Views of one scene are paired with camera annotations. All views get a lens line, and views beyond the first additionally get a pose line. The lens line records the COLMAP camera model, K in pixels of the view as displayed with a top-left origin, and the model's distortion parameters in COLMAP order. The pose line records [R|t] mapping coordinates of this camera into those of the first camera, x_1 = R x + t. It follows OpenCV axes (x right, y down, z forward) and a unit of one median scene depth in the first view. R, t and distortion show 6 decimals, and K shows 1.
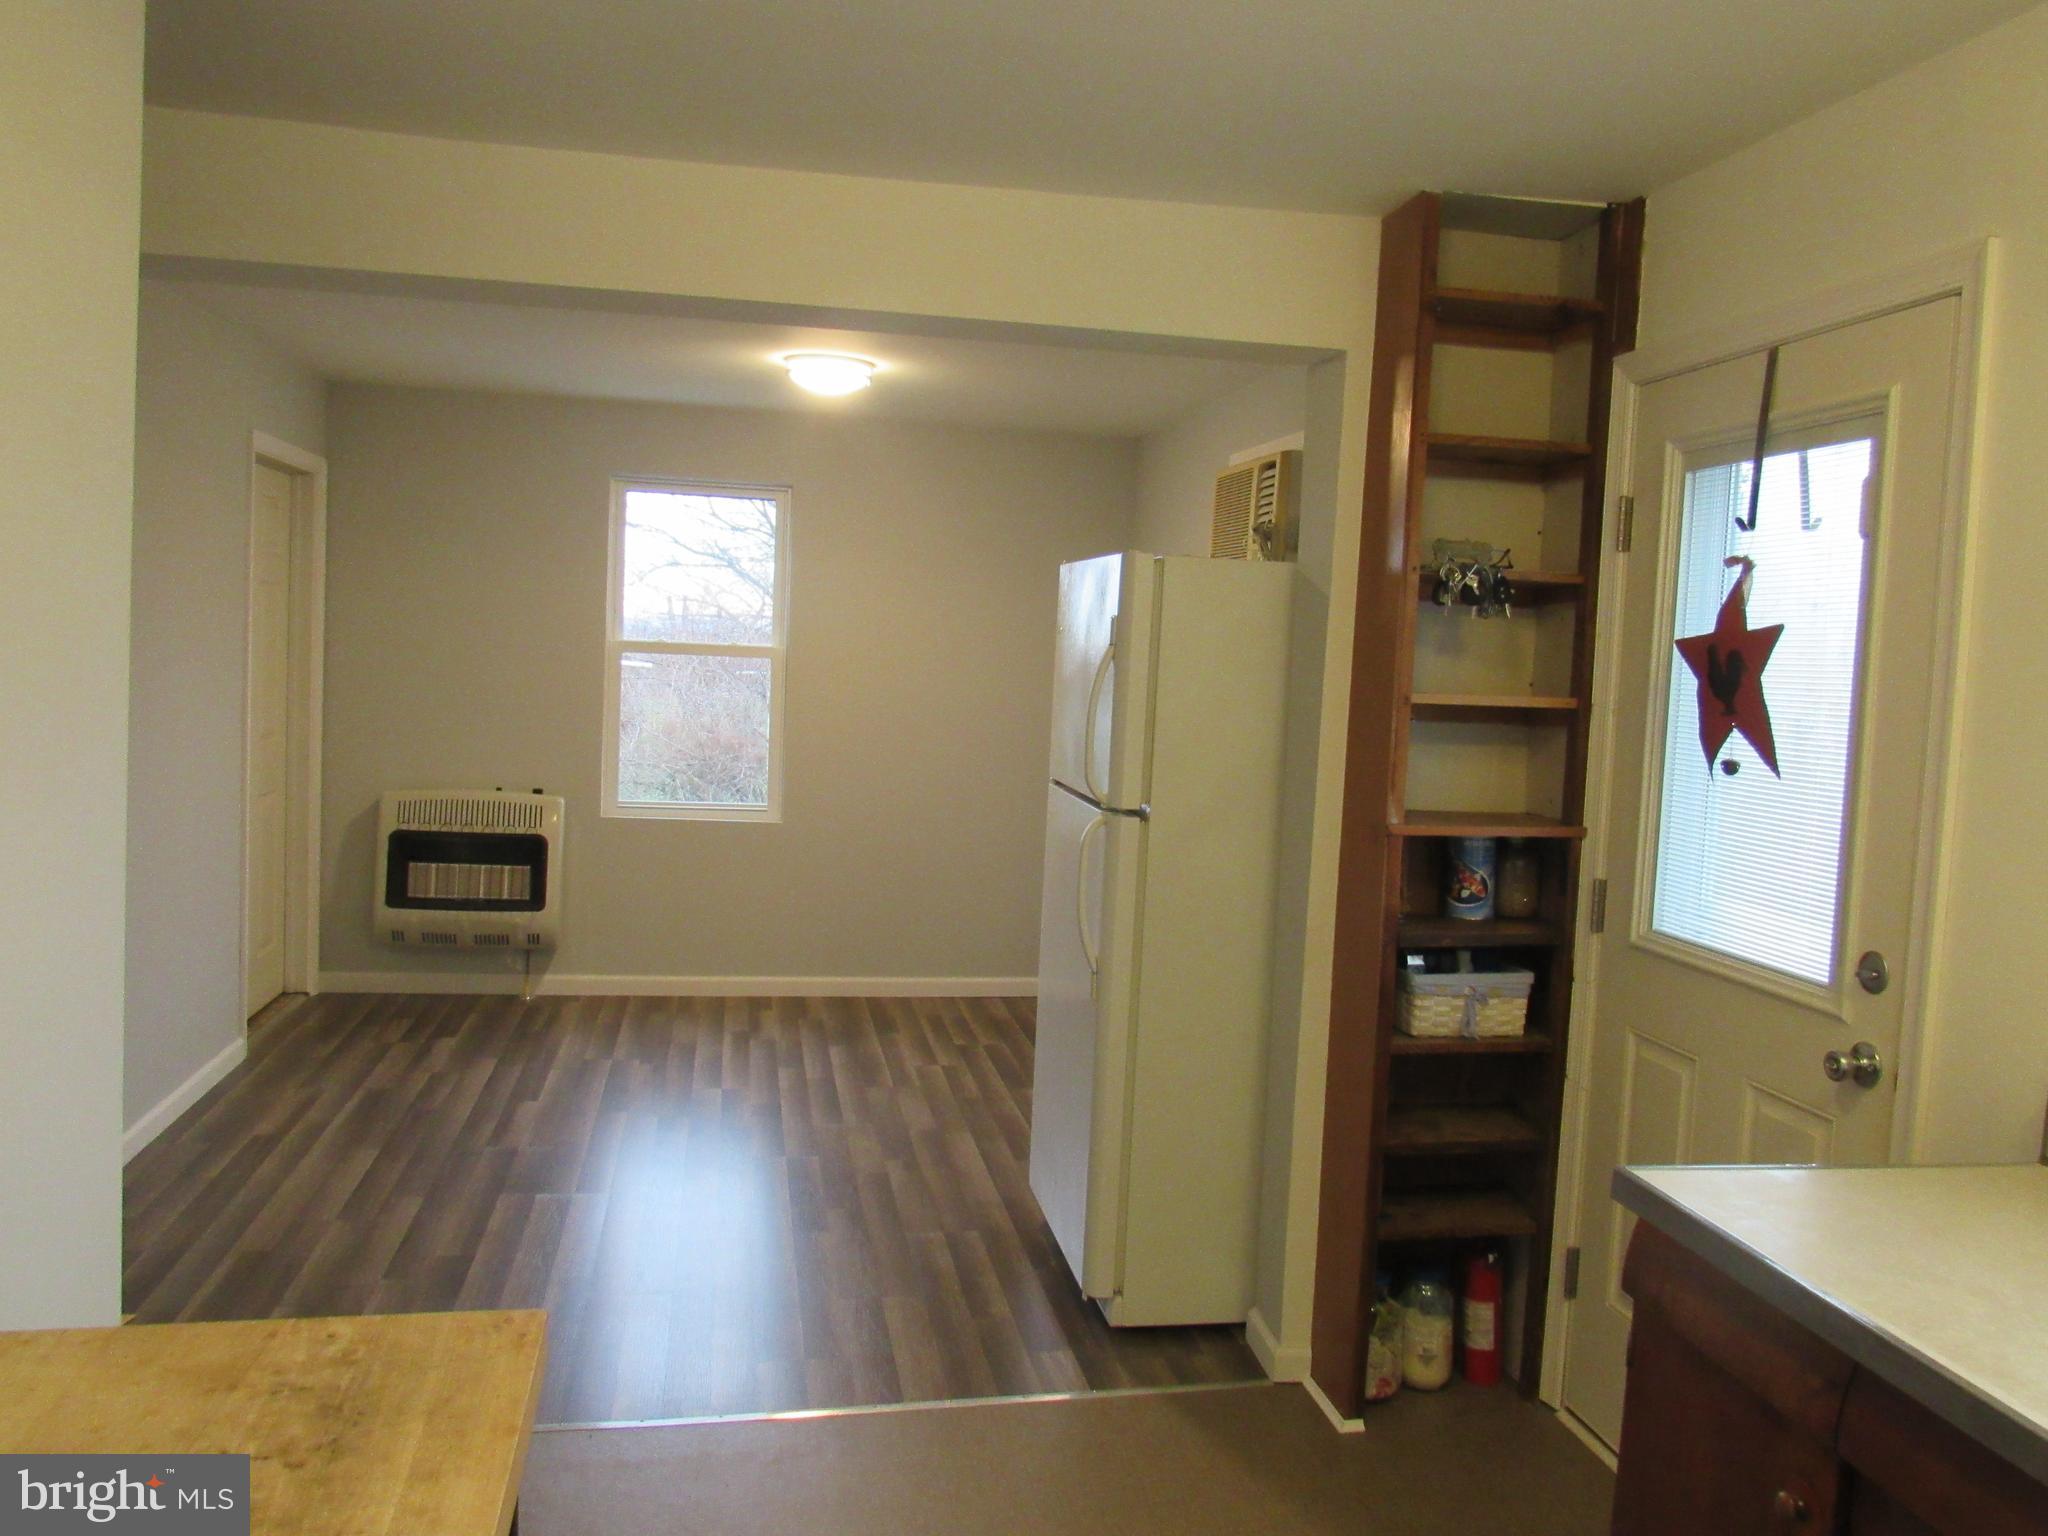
lens RADIAL K [[1563.6, 0, 1024.0], [0, 1563.6, 768.0], [0, 0, 1]] dist [-0.038111, 0.001145]
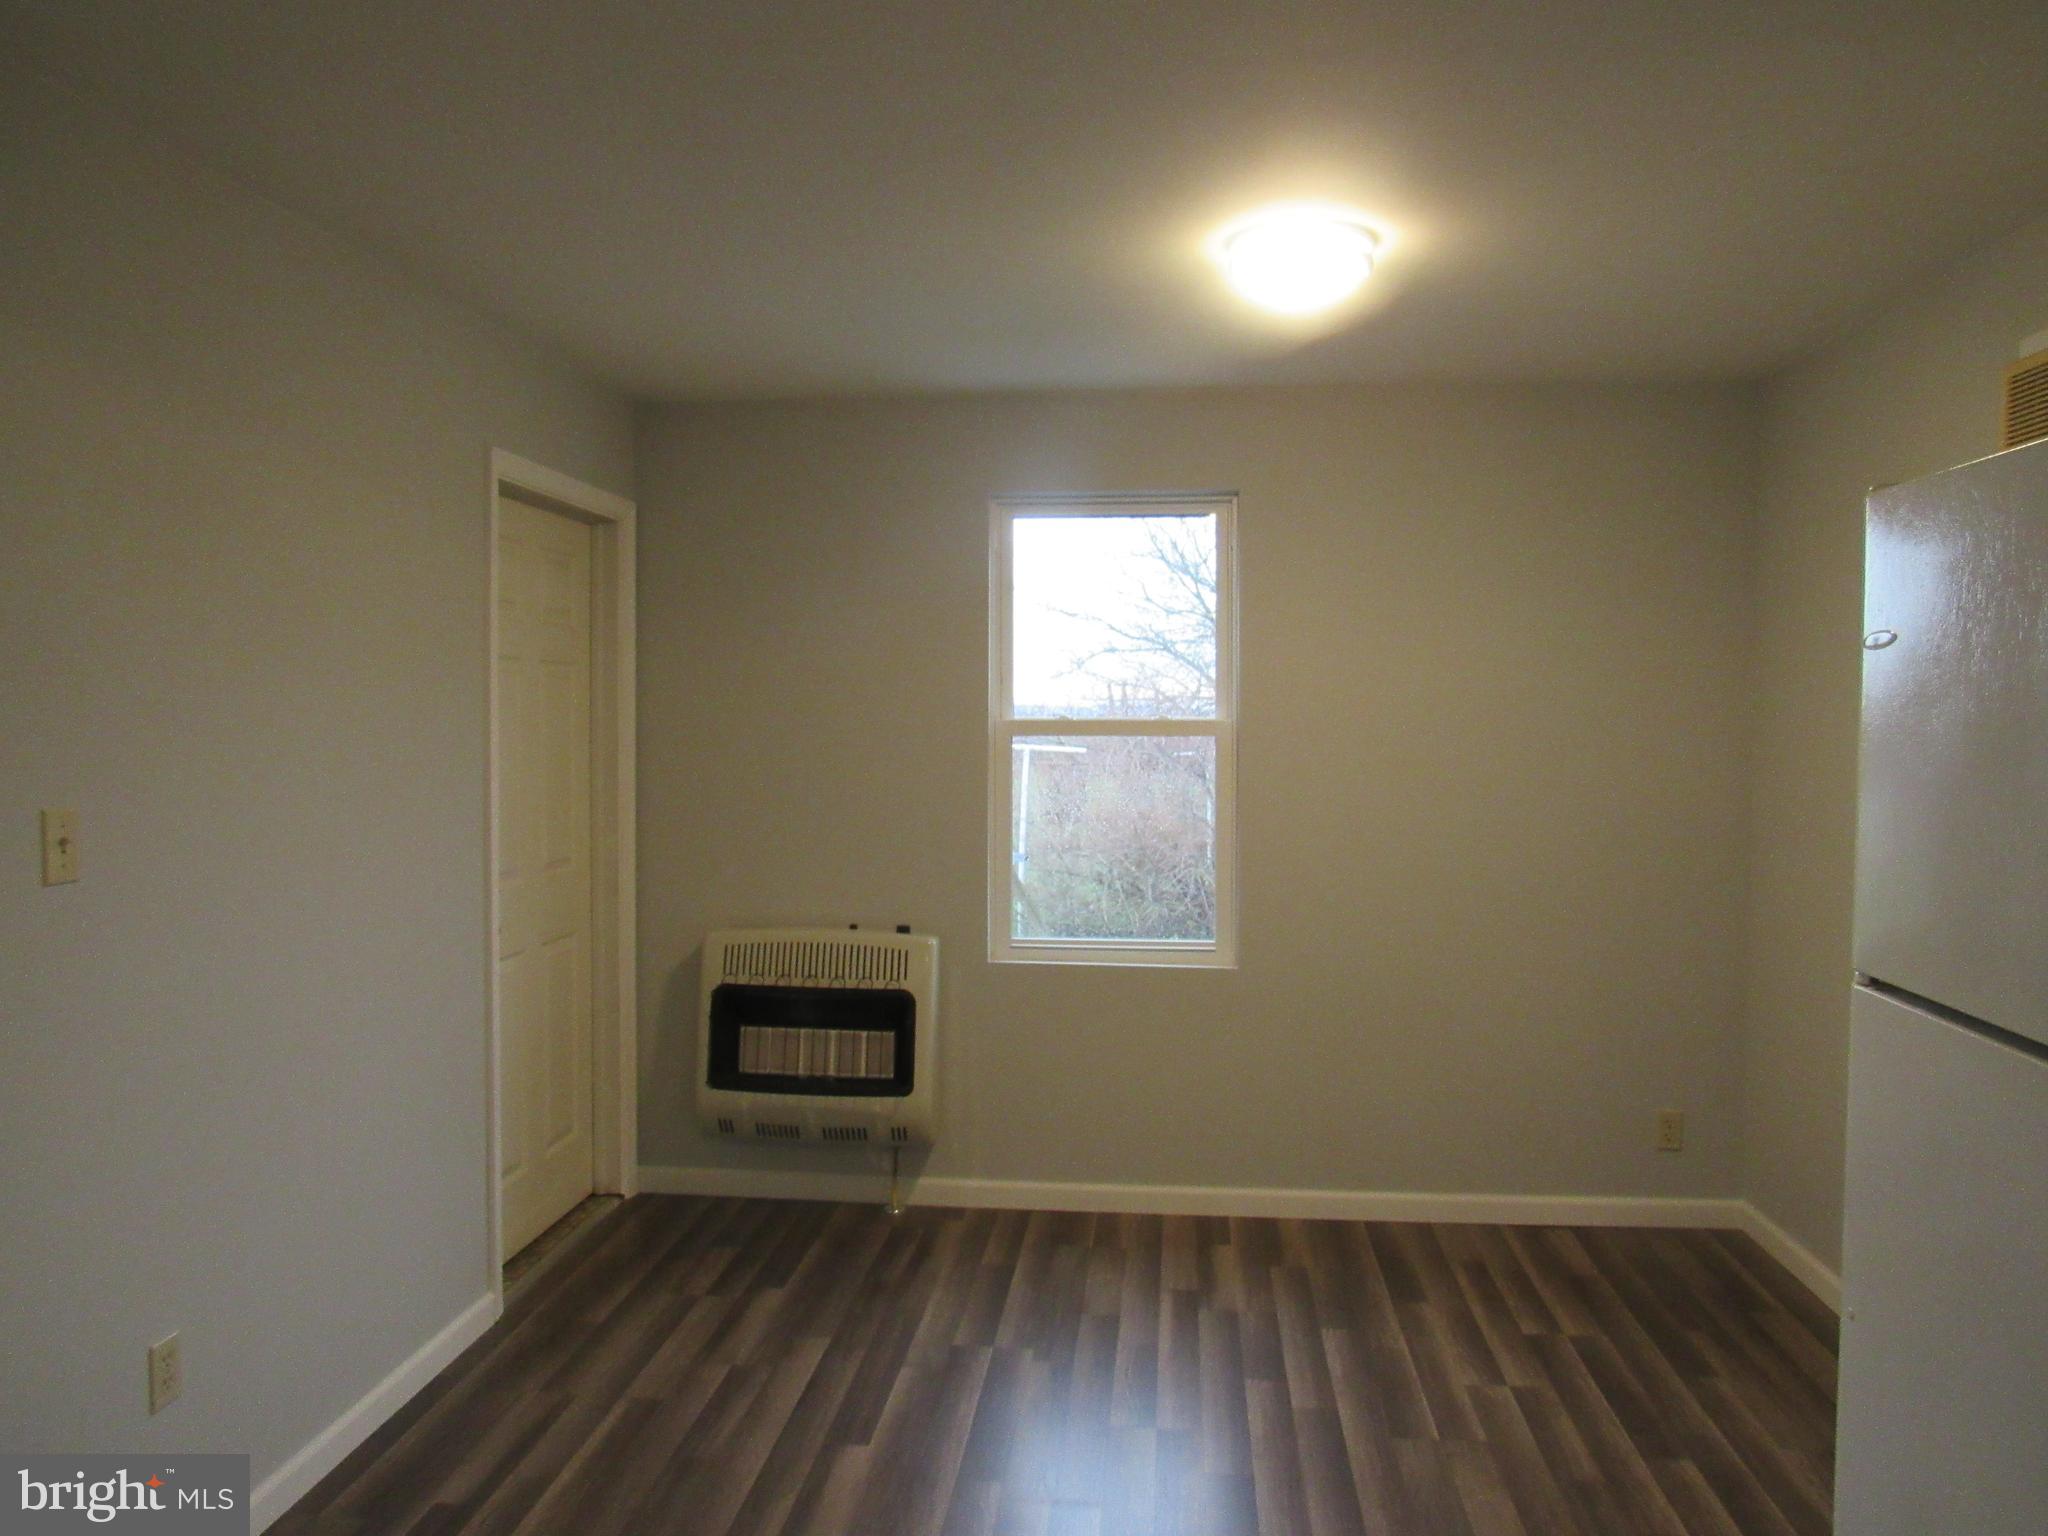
lens RADIAL K [[1463.0, 0, 1013.9], [0, 1463.0, 775.1], [0, 0, 1]] dist [-0.032511, 0.009052]
pose [[0.956916, -0.034109, -0.288354, -0.062378], [0.021213, 0.998635, -0.047730, -0.023815], [0.289589, 0.039557, 0.956333, 0.360965]]
